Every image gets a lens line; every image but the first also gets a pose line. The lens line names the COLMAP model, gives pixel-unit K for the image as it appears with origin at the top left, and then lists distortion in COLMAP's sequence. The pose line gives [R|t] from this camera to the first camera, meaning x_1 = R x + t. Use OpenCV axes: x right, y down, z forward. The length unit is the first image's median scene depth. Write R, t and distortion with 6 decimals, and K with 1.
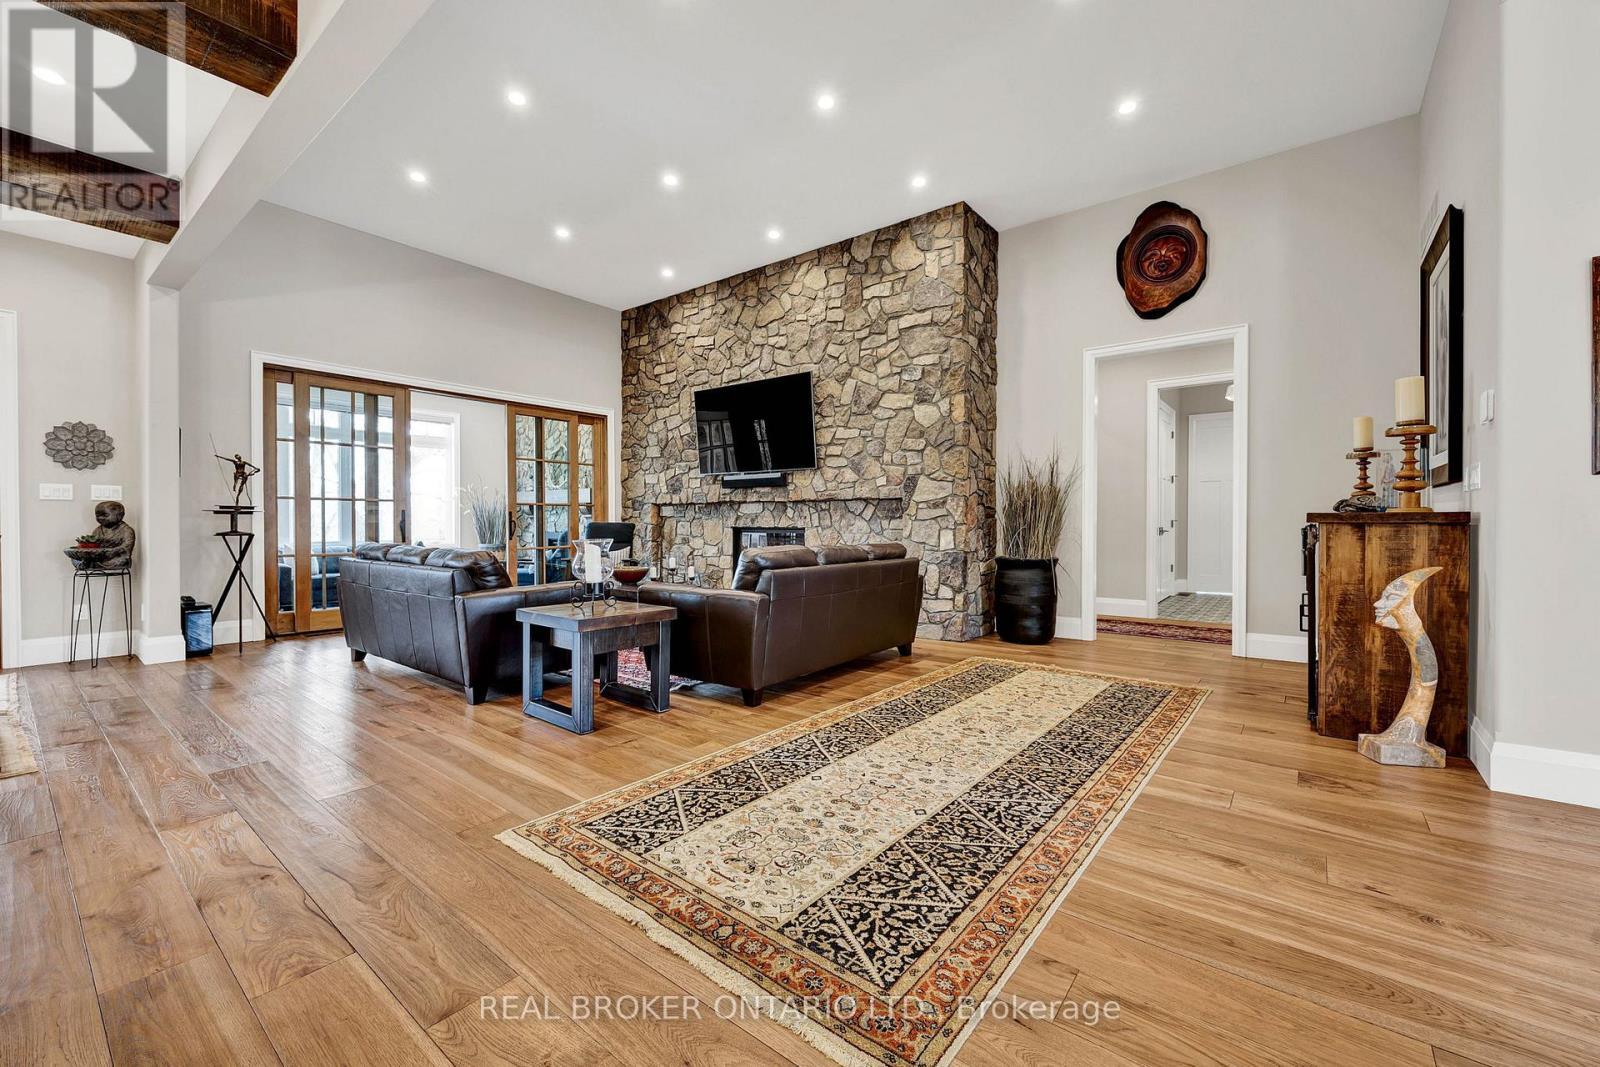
lens RADIAL K [[651.6, 0, 801.4], [0, 651.6, 529.8], [0, 0, 1]] dist [-0.000155, -0.000053]
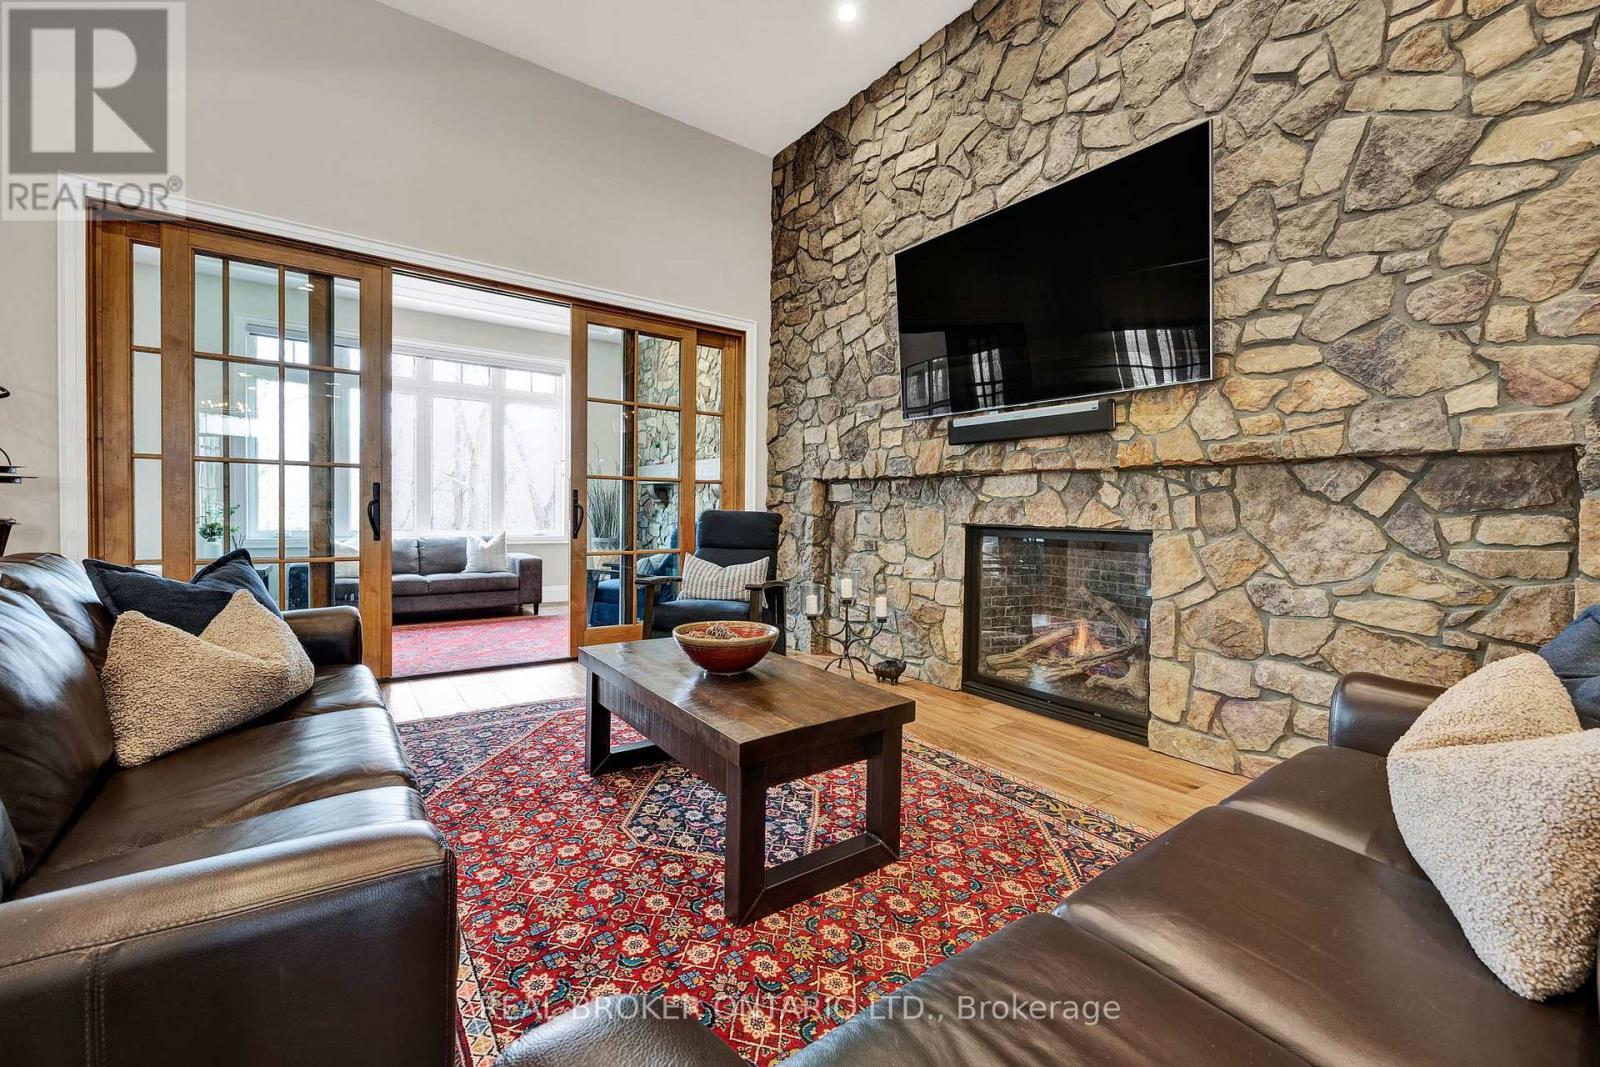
lens RADIAL K [[655.3, 0, 808.8], [0, 655.3, 529.6], [0, 0, 1]] dist [-0.006951, -0.000037]
pose [[0.964067, 0.023250, -0.264642, -0.087317], [-0.019445, 0.999667, 0.016988, -0.006129], [0.264948, -0.011231, 0.964197, 0.476687]]
